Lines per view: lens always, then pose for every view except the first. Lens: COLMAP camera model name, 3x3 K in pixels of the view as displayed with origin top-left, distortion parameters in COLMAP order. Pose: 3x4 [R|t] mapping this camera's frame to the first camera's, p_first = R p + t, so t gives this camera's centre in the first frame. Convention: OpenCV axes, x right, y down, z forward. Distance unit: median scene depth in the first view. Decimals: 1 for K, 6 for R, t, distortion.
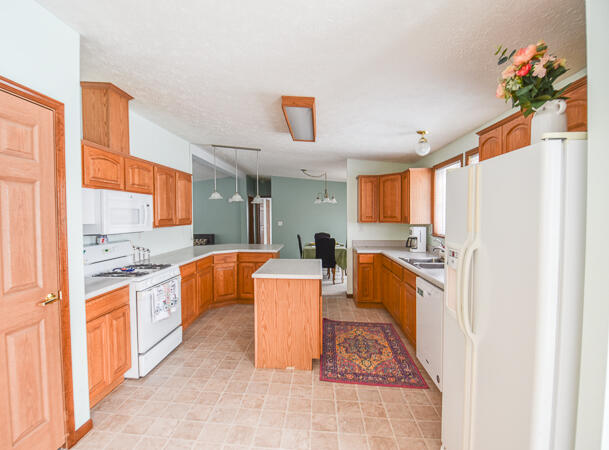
lens RADIAL K [[271.1, 0, 304.5], [0, 271.1, 225.0], [0, 0, 1]] dist [-0.016488, -0.000516]
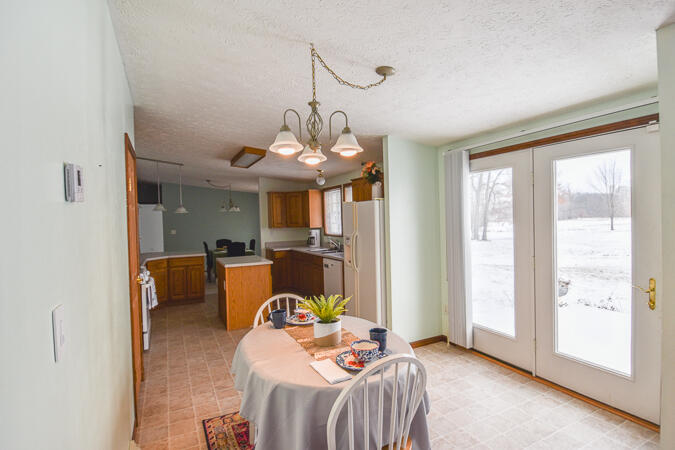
lens RADIAL K [[361.6, 0, 337.5], [0, 361.6, 225.0], [0, 0, 1]] dist [-0.001845, -0.000752]
pose [[0.835603, -0.023444, 0.548833, -0.546430], [0.034761, 0.999343, -0.010235, 0.005958], [-0.548233, 0.027630, 0.835869, -0.695696]]
